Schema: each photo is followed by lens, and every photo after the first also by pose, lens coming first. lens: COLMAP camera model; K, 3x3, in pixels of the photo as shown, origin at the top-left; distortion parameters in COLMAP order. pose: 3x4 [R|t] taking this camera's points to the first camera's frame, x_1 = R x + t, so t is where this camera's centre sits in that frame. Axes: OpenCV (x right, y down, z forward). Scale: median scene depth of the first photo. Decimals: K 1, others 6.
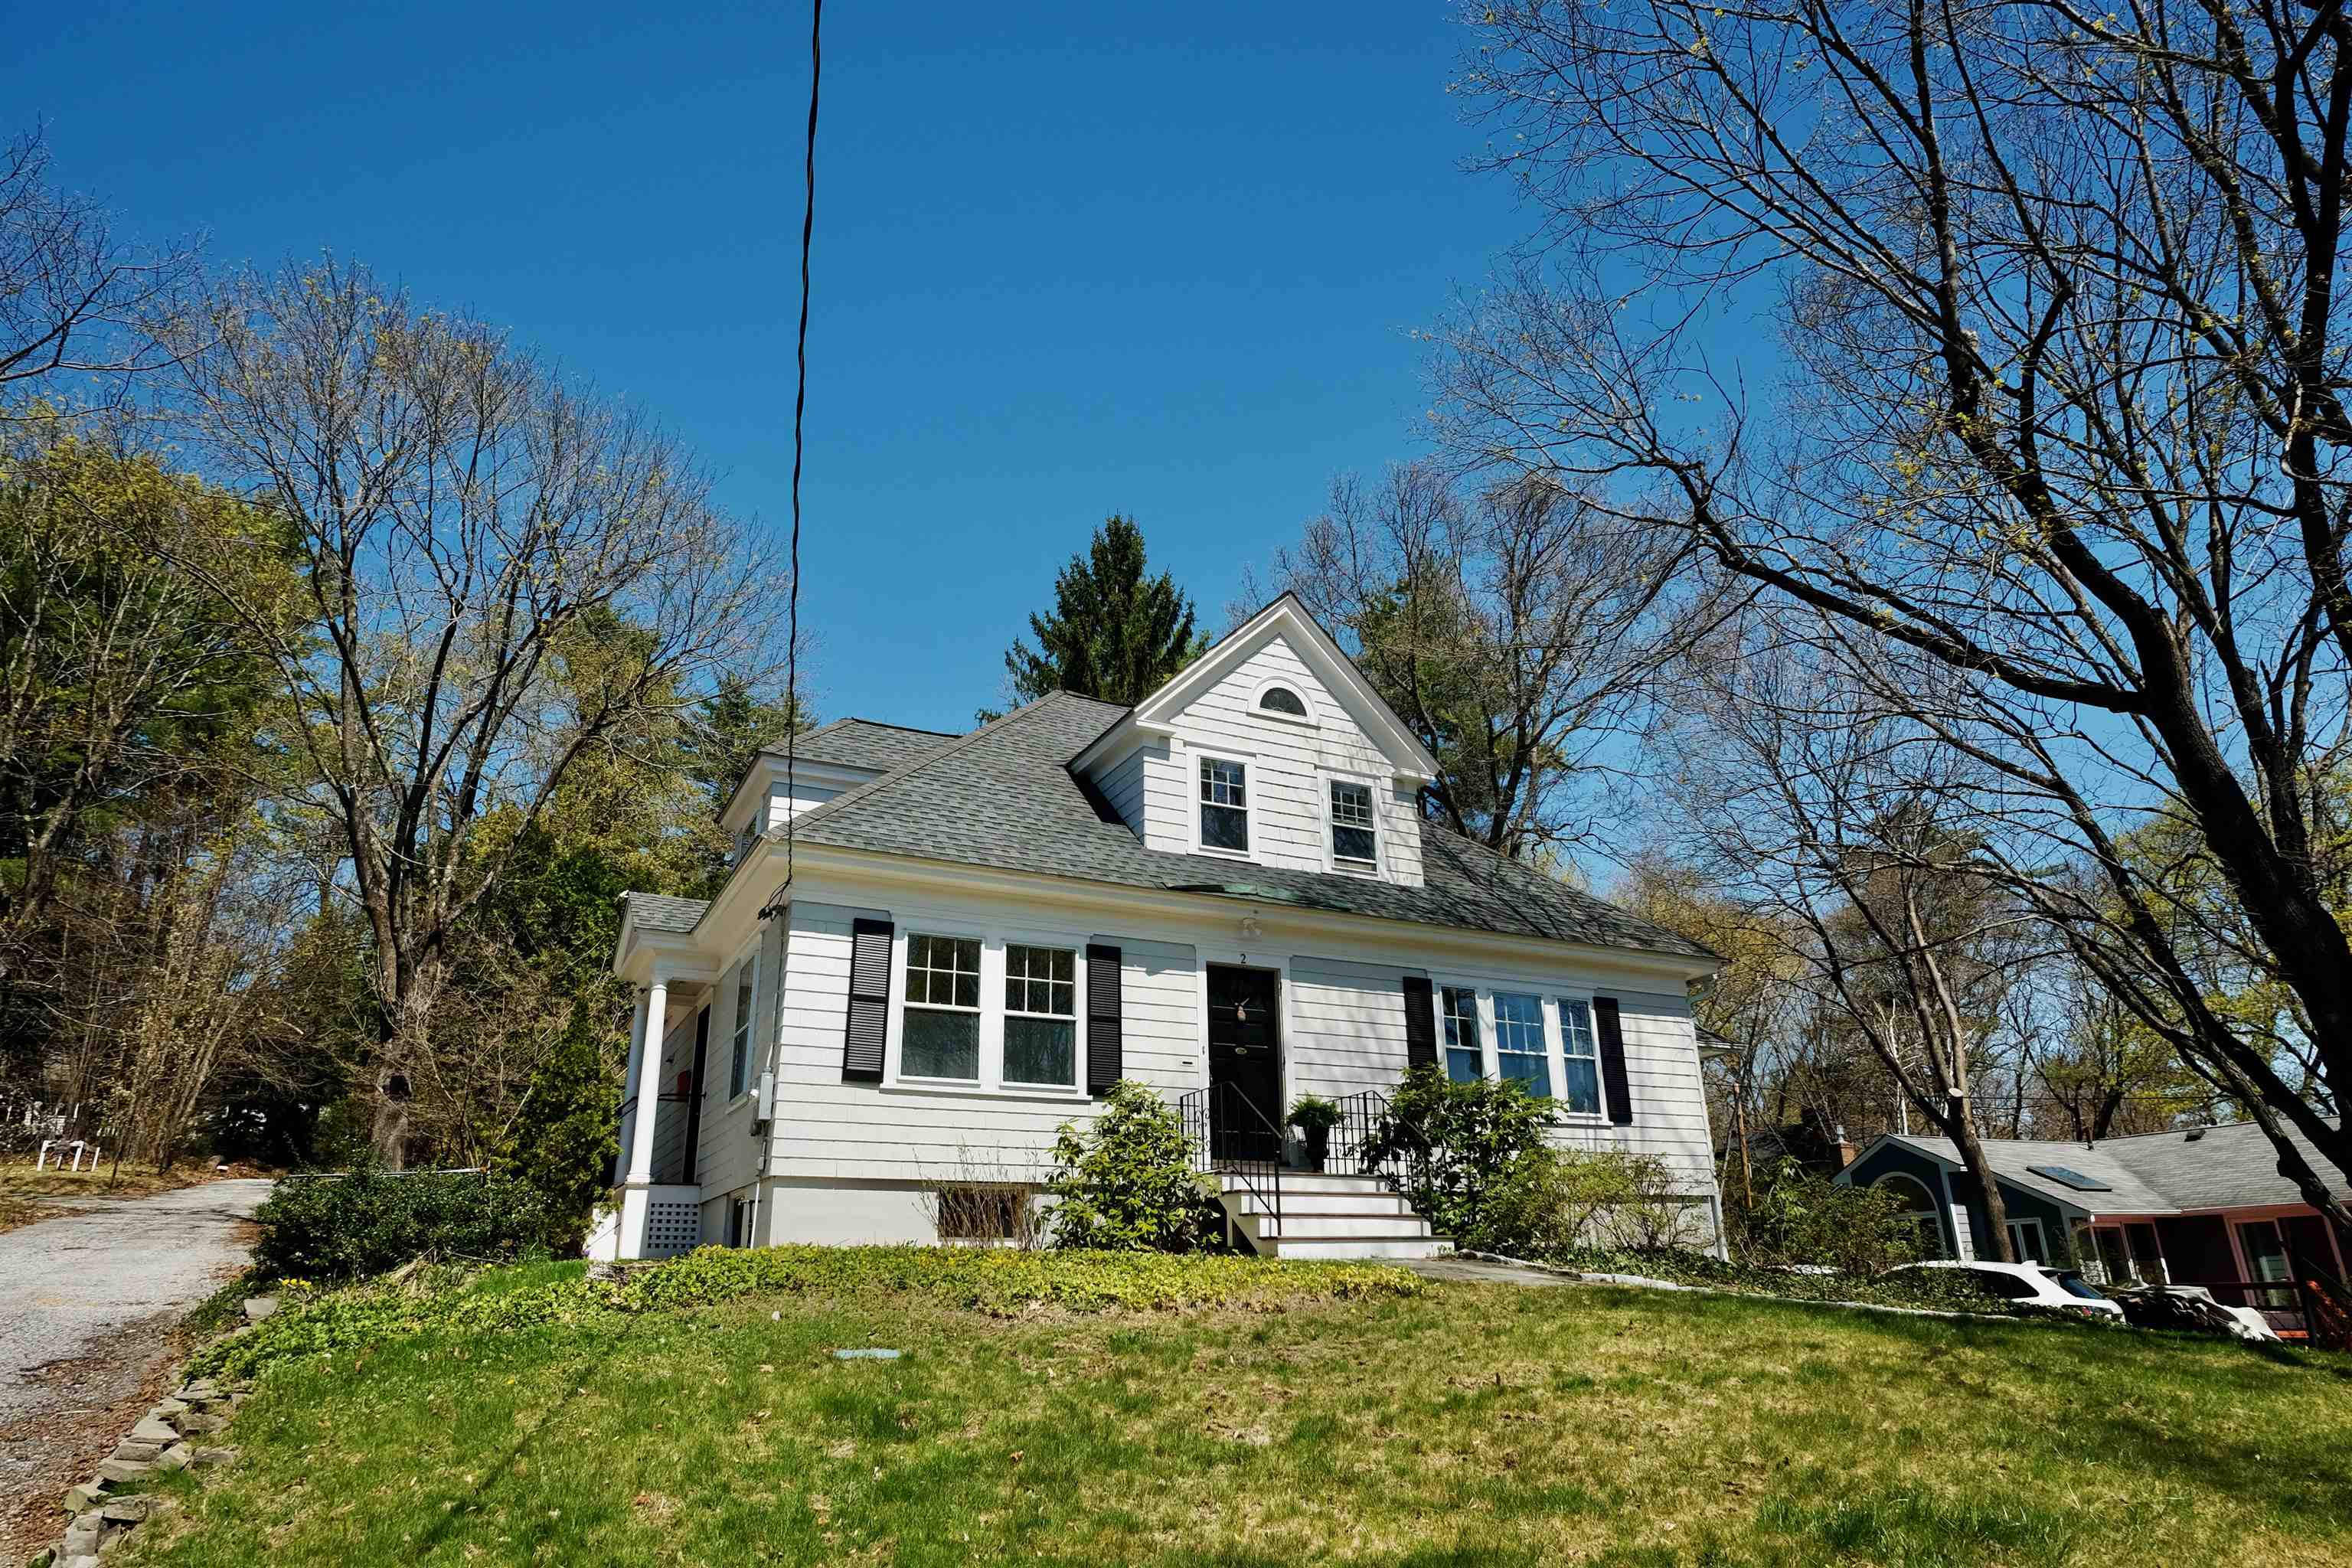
lens RADIAL K [[1396.1, 0, 1189.3], [0, 1396.1, 781.5], [0, 0, 1]] dist [-0.037588, 0.002209]
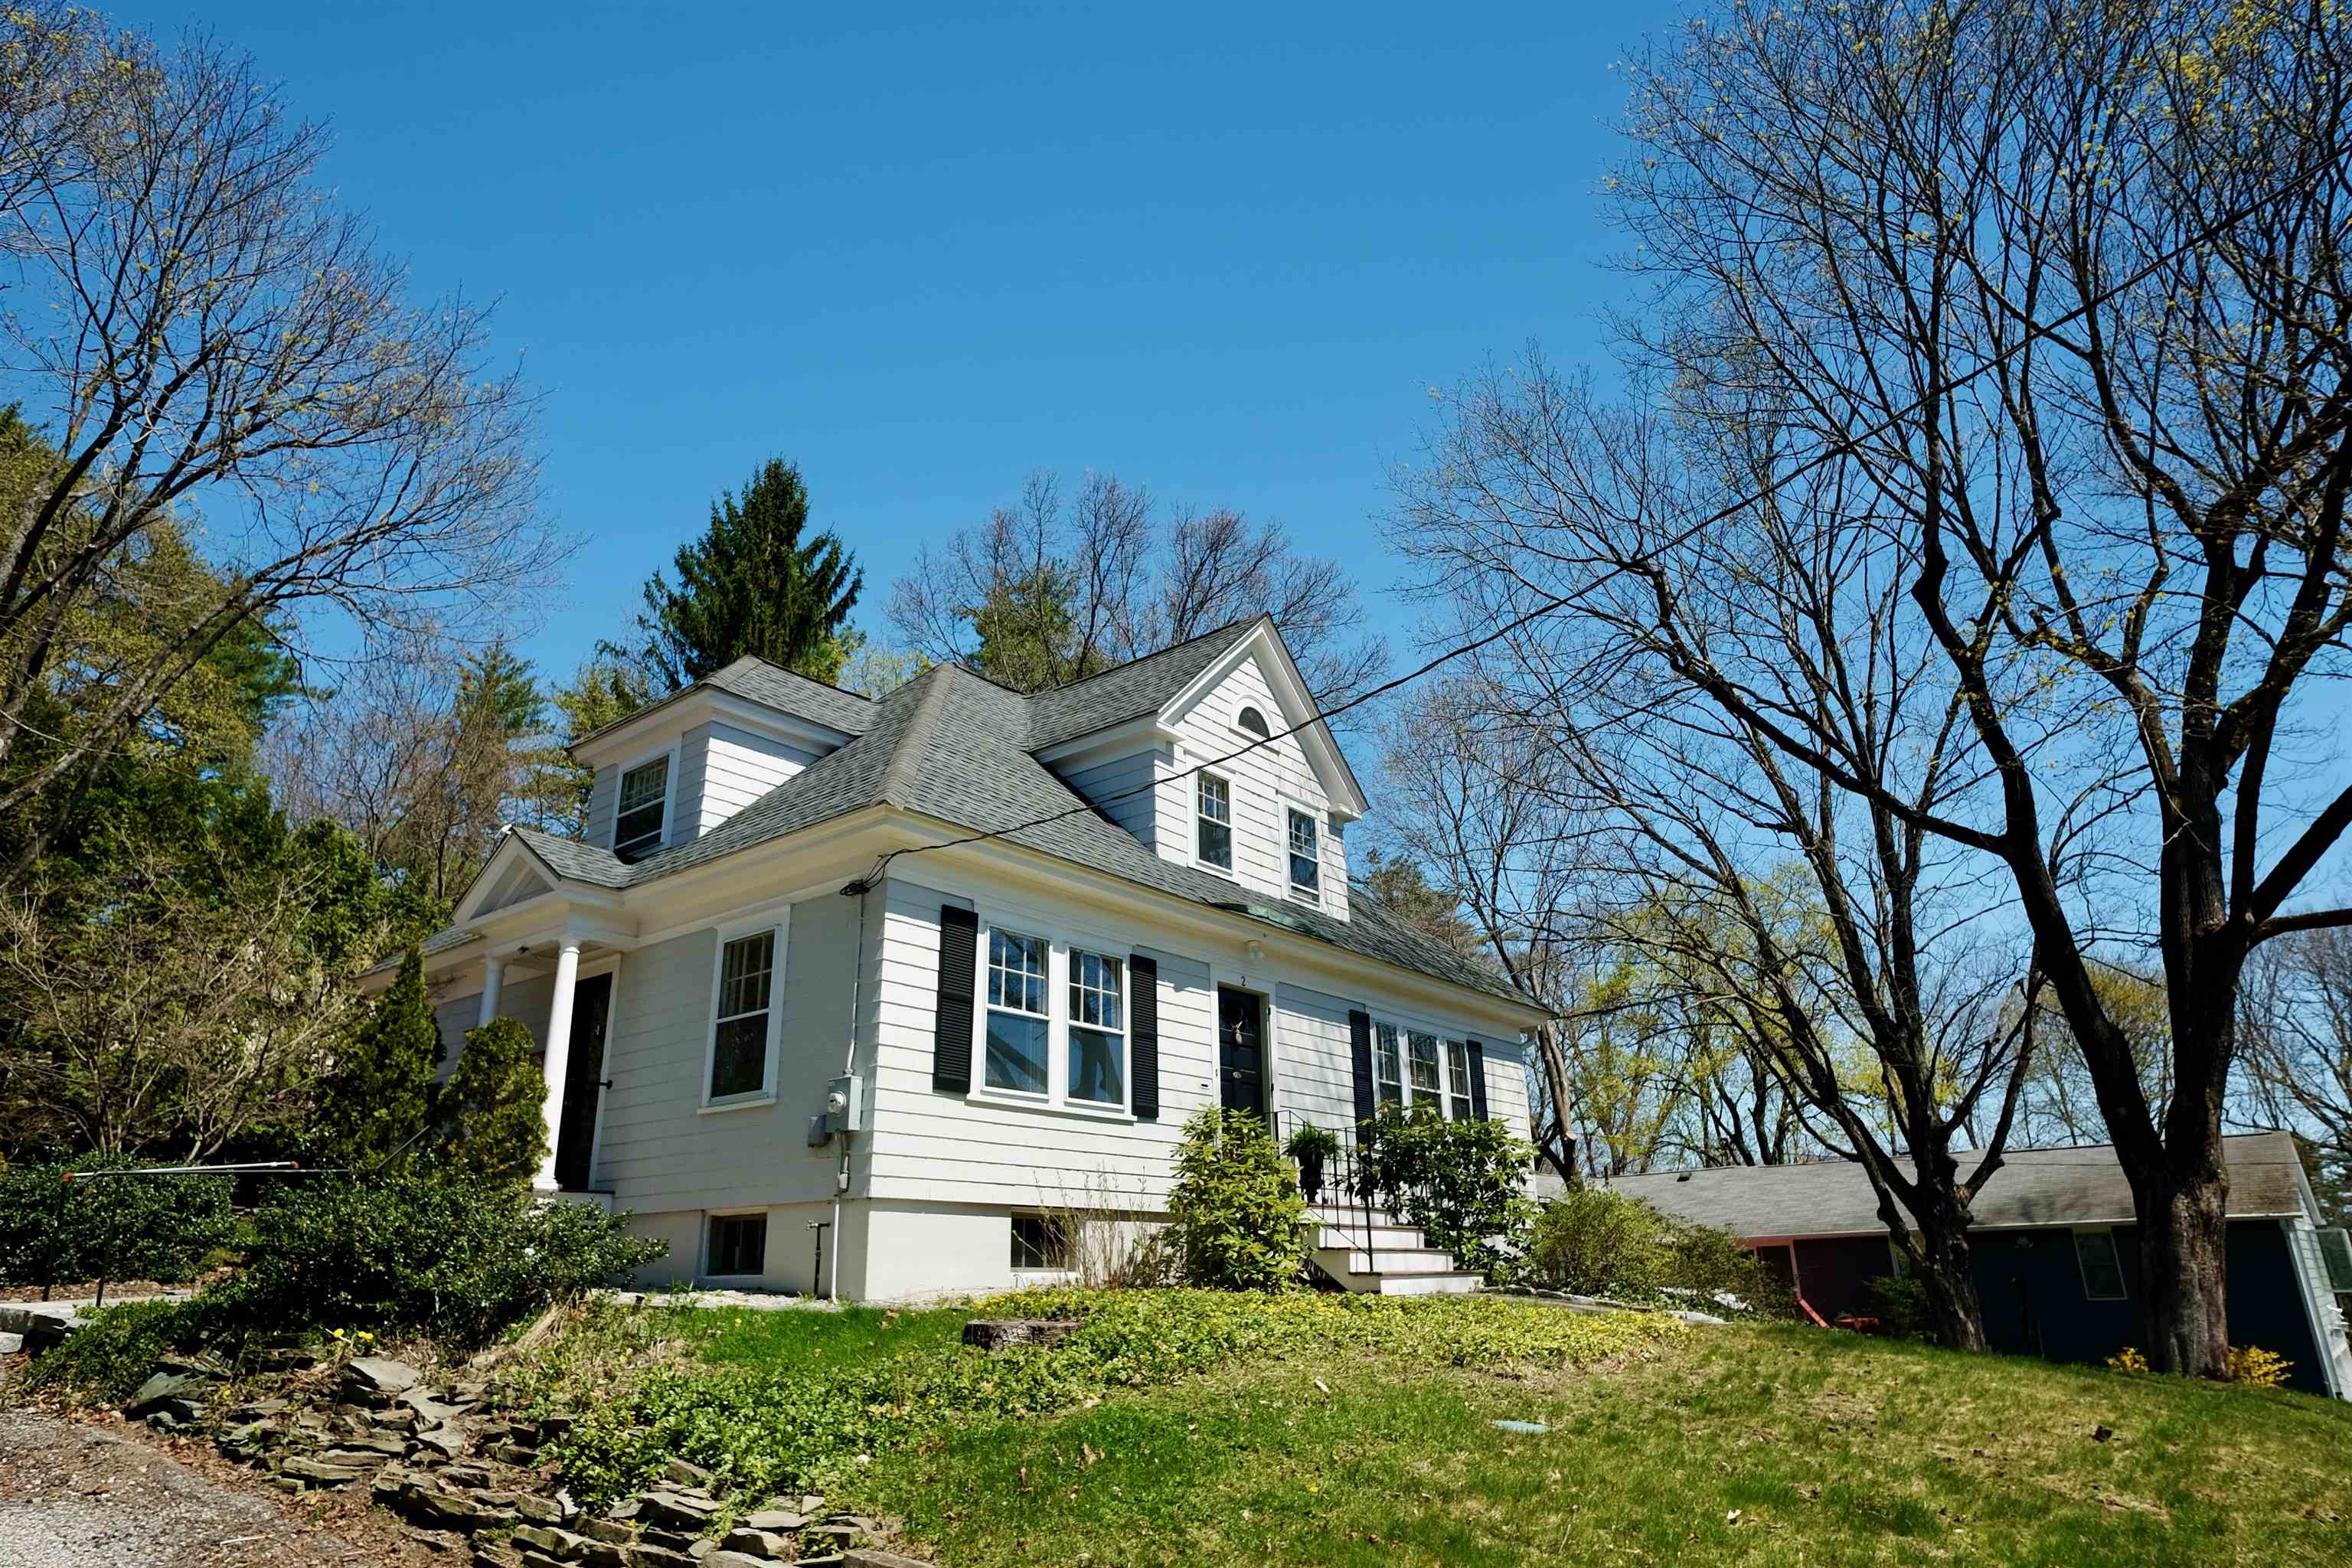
lens RADIAL K [[1396.1, 0, 1190.7], [0, 1396.1, 783.4], [0, 0, 1]] dist [-0.037588, 0.002209]
pose [[0.914713, 0.141770, 0.378419, -0.367336], [-0.143363, 0.989376, -0.024121, 0.017563], [-0.377818, -0.032188, 0.925320, 0.105481]]
